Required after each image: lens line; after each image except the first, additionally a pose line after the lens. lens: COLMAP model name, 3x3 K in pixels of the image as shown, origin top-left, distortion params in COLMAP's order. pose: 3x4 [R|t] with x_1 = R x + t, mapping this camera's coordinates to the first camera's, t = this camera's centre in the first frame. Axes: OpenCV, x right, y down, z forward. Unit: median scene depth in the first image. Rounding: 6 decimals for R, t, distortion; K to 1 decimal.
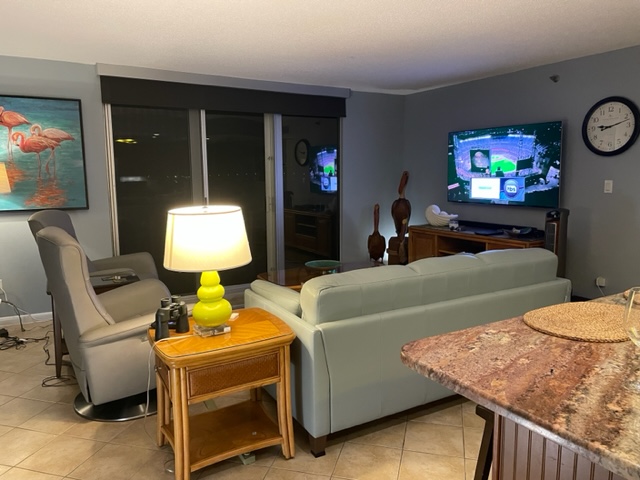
lens RADIAL K [[480.7, 0, 316.6], [0, 480.7, 240.5], [0, 0, 1]] dist [-0.004194, -0.001486]
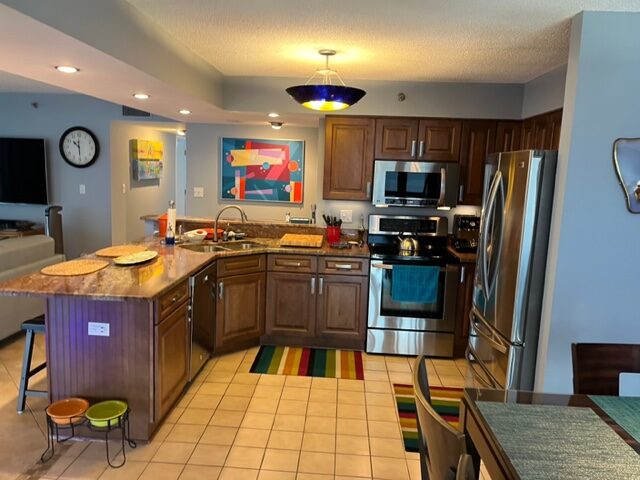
lens RADIAL K [[484.8, 0, 315.0], [0, 484.8, 241.9], [0, 0, 1]] dist [0.009137, -0.000649]
pose [[0.547977, -0.083495, 0.832316, -0.230929], [0.065671, 0.996229, 0.056702, 0.004897], [-0.833911, 0.023588, 0.551394, -0.374922]]
